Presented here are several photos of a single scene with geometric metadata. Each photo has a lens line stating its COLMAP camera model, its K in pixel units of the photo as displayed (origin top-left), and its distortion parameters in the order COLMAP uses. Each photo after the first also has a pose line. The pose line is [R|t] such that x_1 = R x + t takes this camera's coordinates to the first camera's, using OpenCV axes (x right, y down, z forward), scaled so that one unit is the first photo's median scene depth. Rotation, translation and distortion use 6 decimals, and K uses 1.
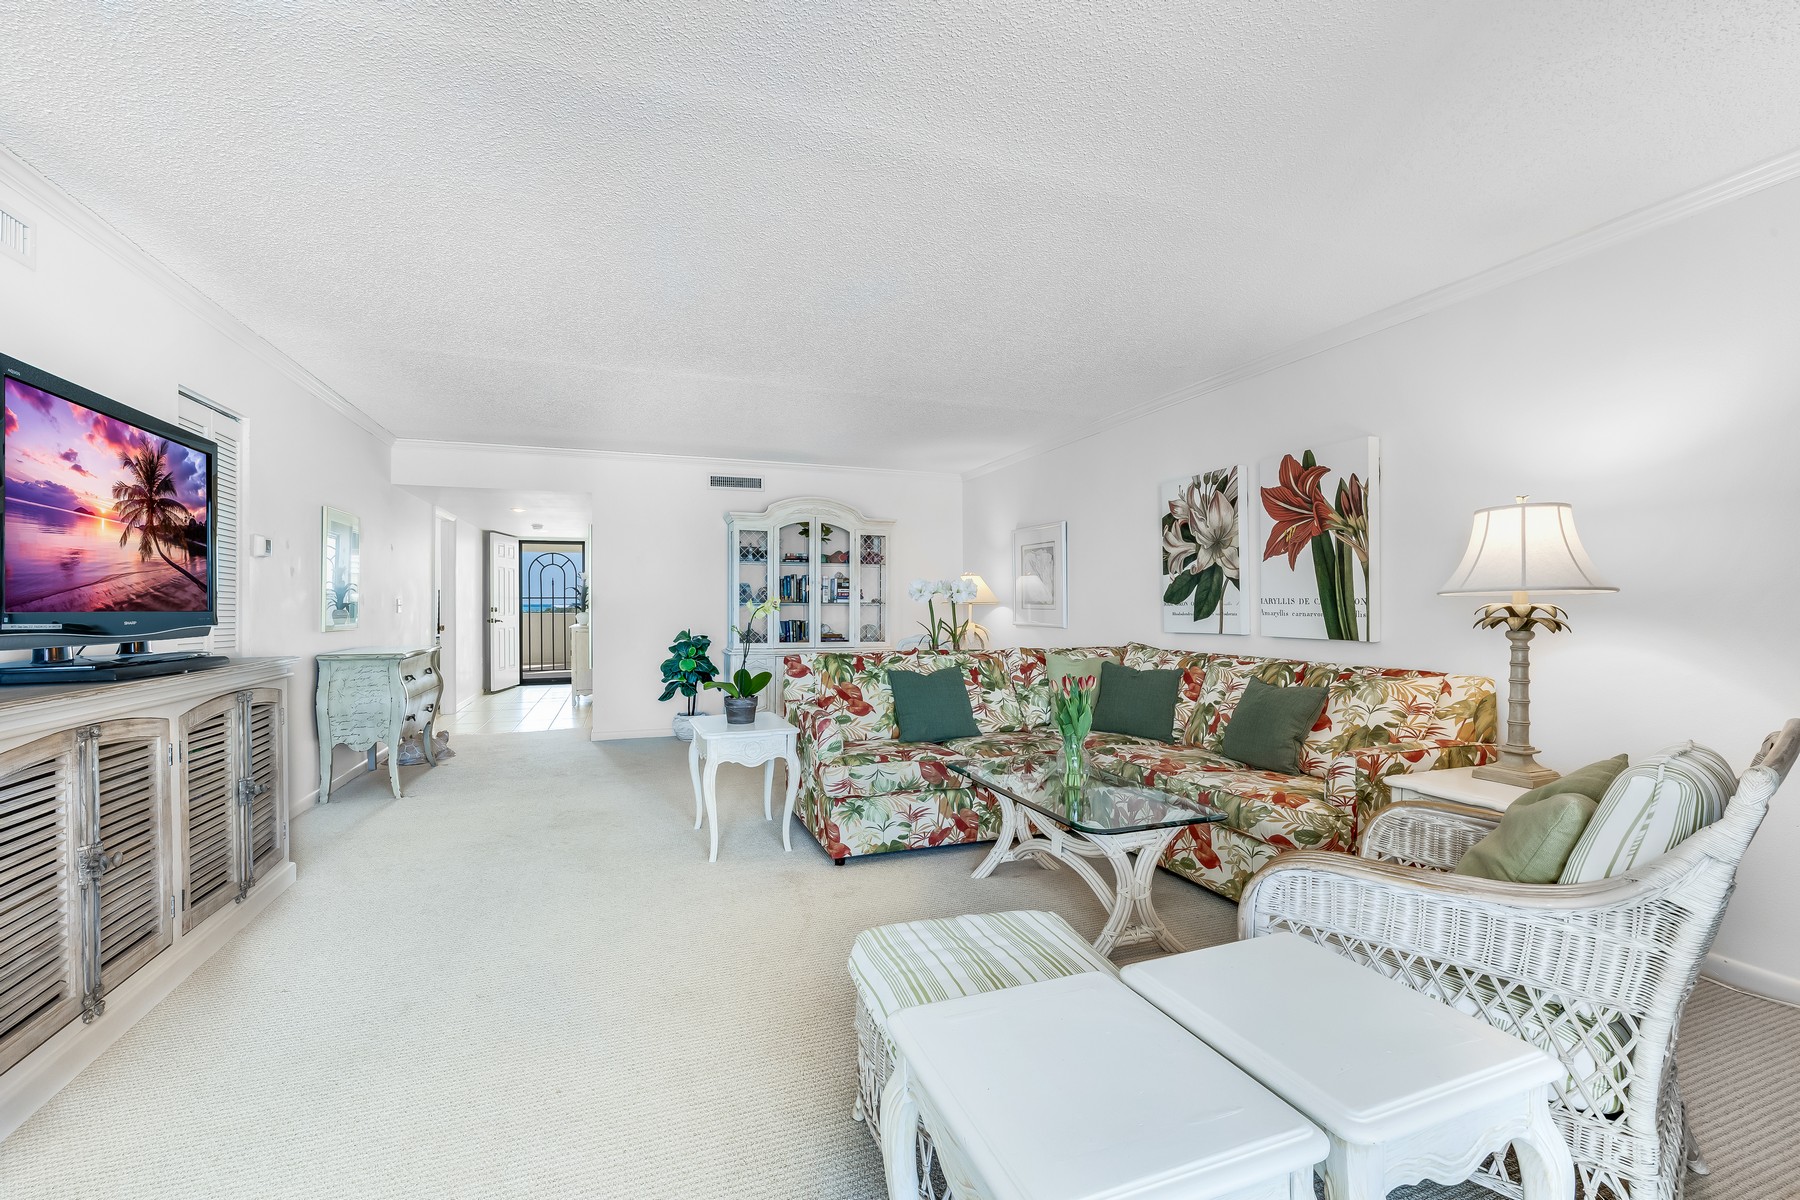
lens RADIAL K [[706.3, 0, 900.5], [0, 706.3, 603.7], [0, 0, 1]] dist [0.000513, 0.000037]
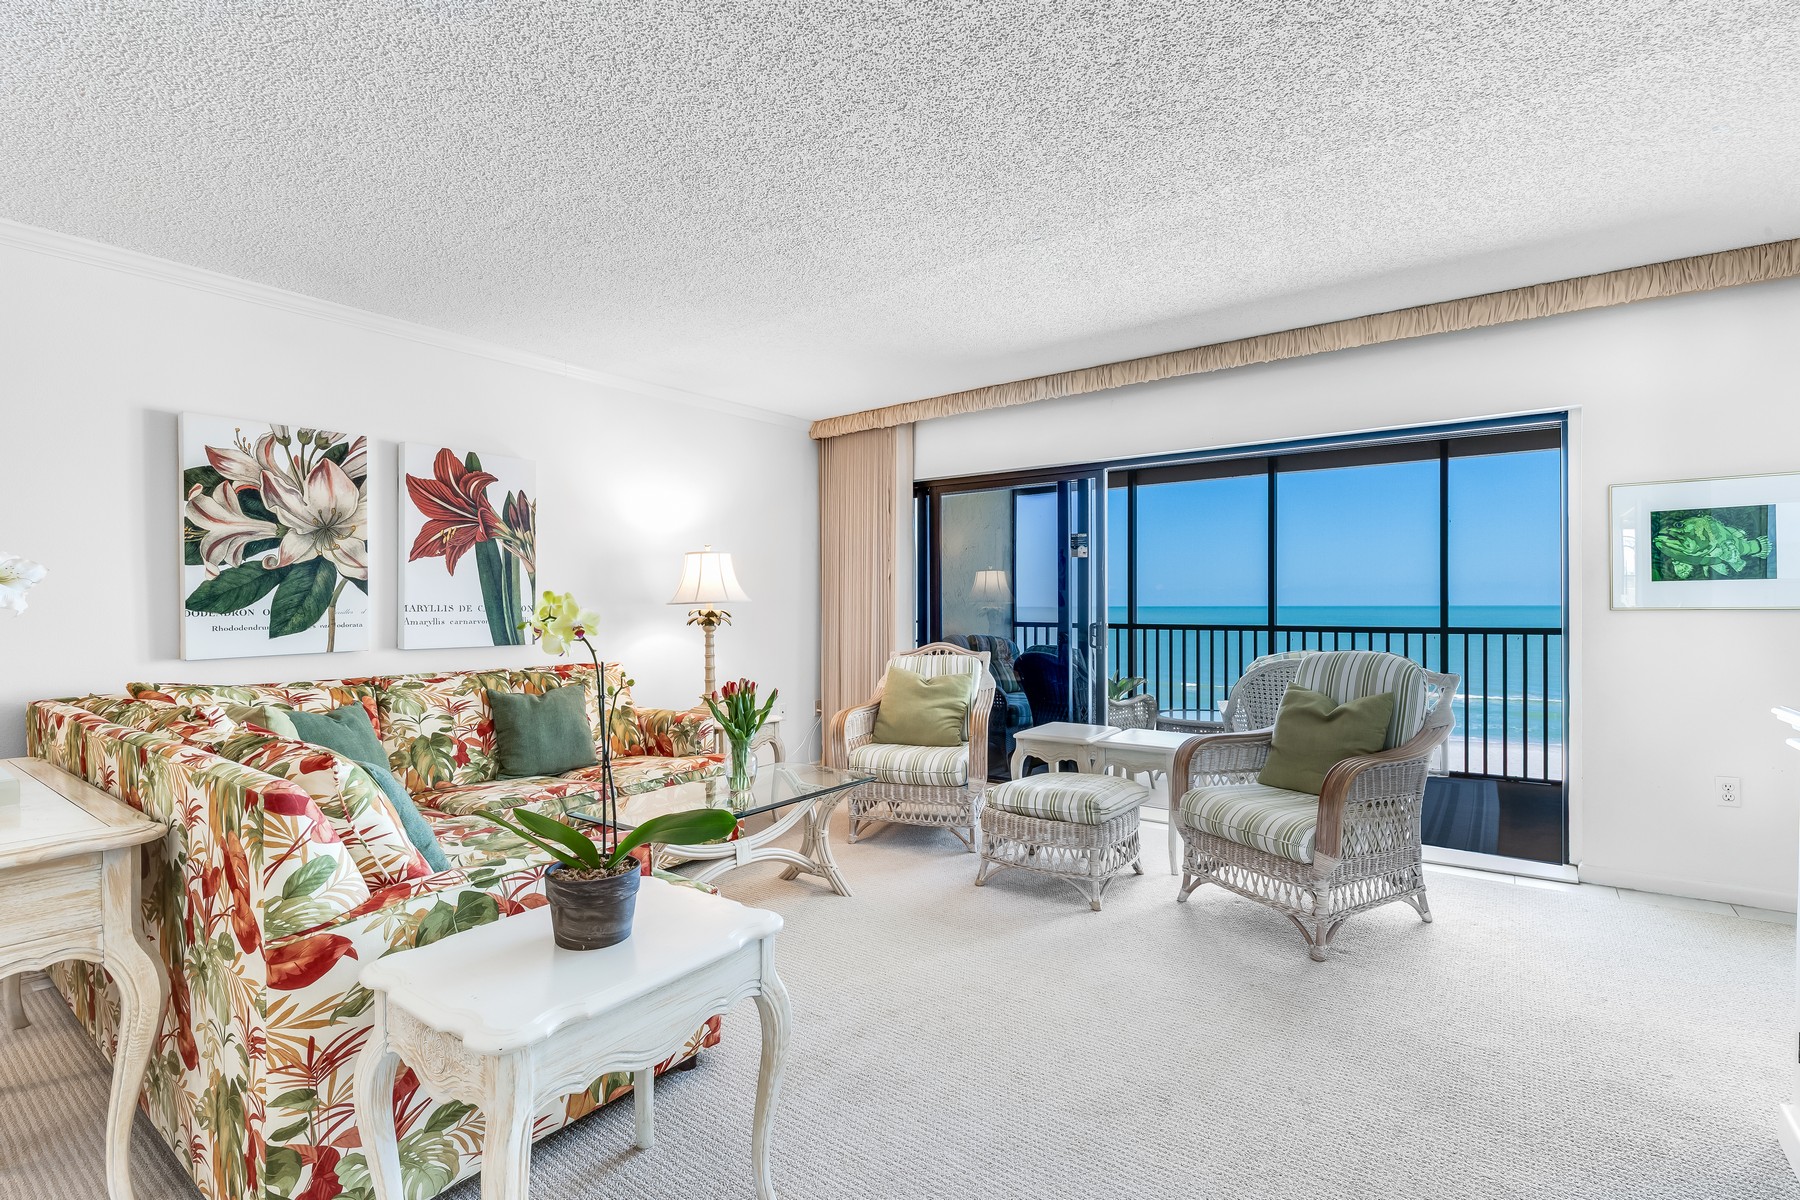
lens RADIAL K [[828.1, 0, 908.4], [0, 828.1, 603.1], [0, 0, 1]] dist [-0.015971, 0.001085]
pose [[-0.535411, 0.007472, 0.844559, -0.594137], [0.007190, 0.999965, -0.004289, -0.001308], [-0.844561, 0.003776, -0.535446, 0.939407]]
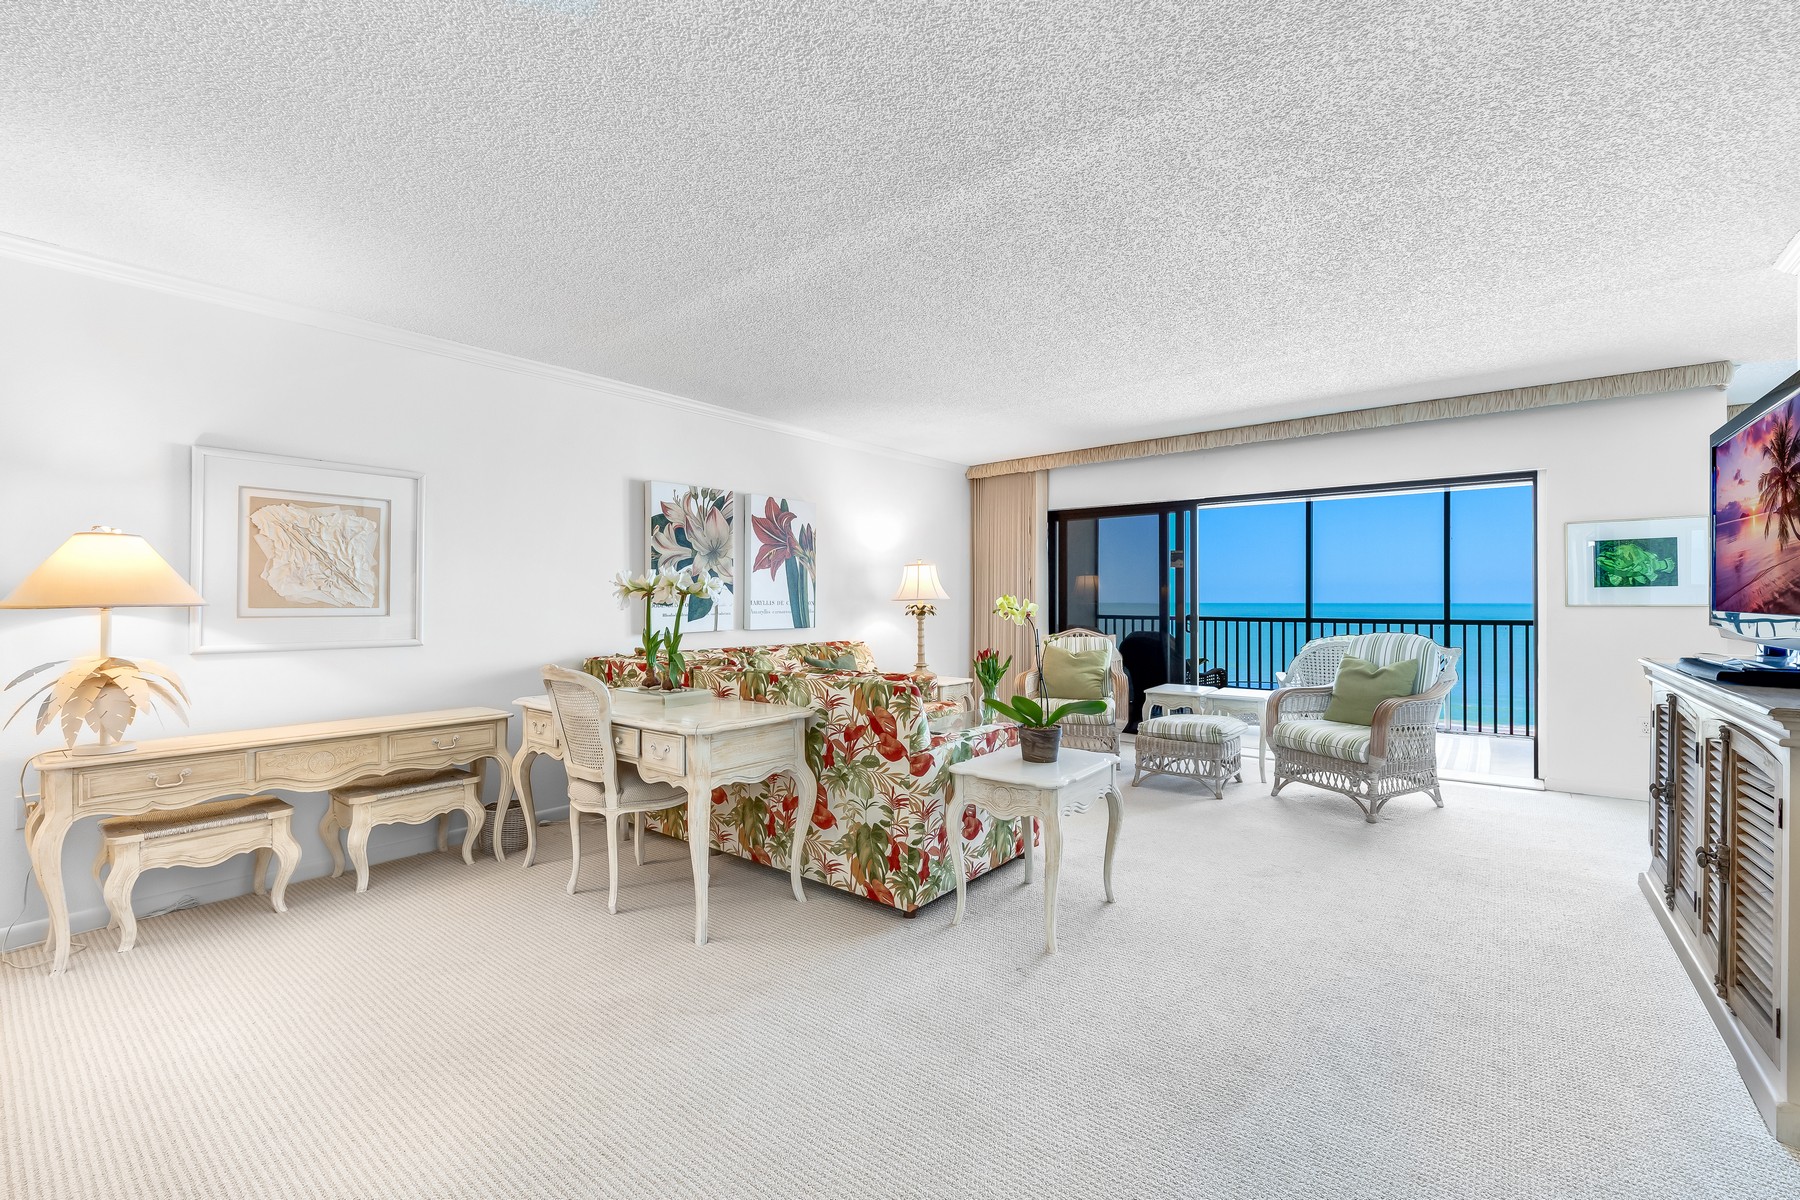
lens RADIAL K [[767.5, 0, 890.8], [0, 767.5, 596.5], [0, 0, 1]] dist [-0.010767, -0.000475]
pose [[-0.495567, 0.008988, 0.868523, -0.771043], [0.003780, 0.999959, -0.008192, -0.002456], [-0.868561, -0.000776, -0.495581, 1.358844]]
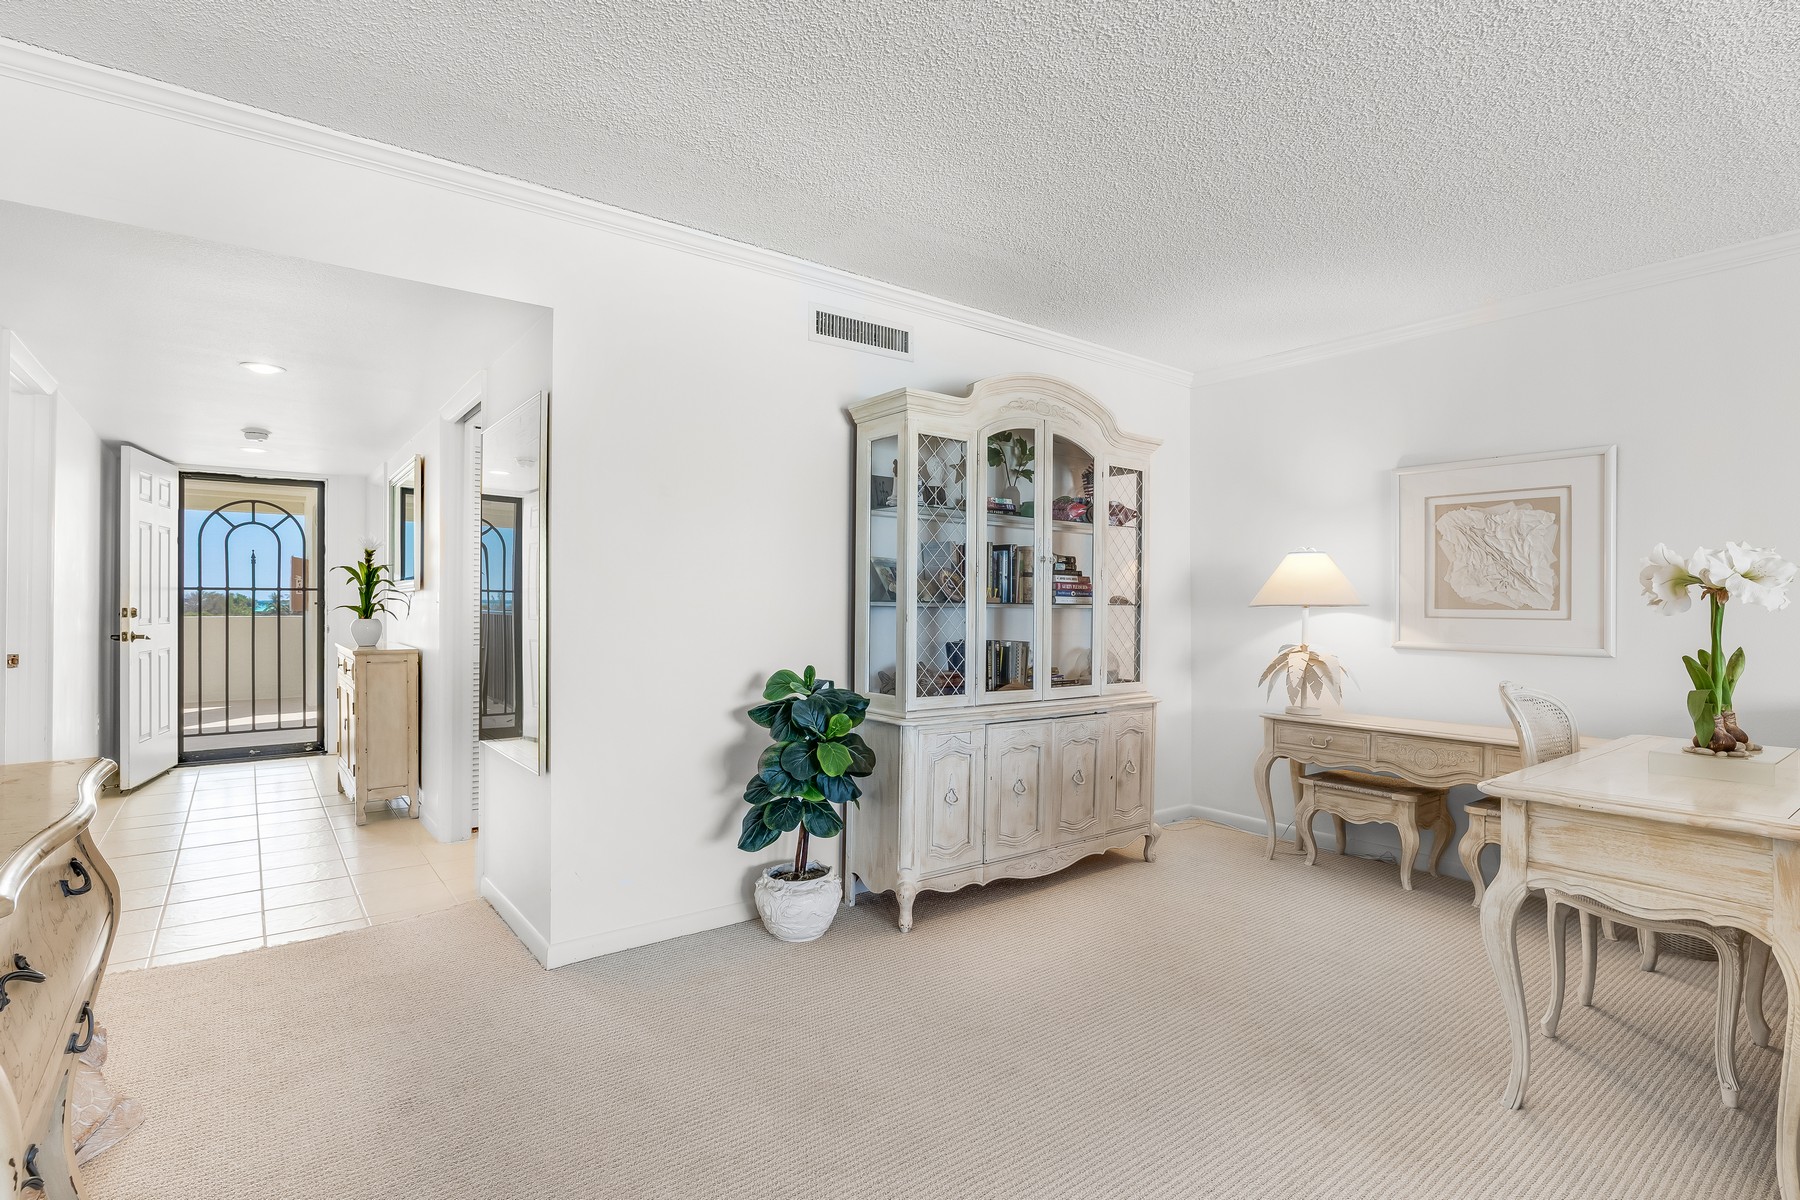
lens RADIAL K [[860.2, 0, 902.4], [0, 860.2, 602.0], [0, 0, 1]] dist [-0.009242, -0.000294]
pose [[0.960625, 0.007084, 0.277757, -0.588847], [-0.006349, 0.999974, -0.003545, 0.000166], [-0.277775, 0.001642, 0.960645, 0.770944]]
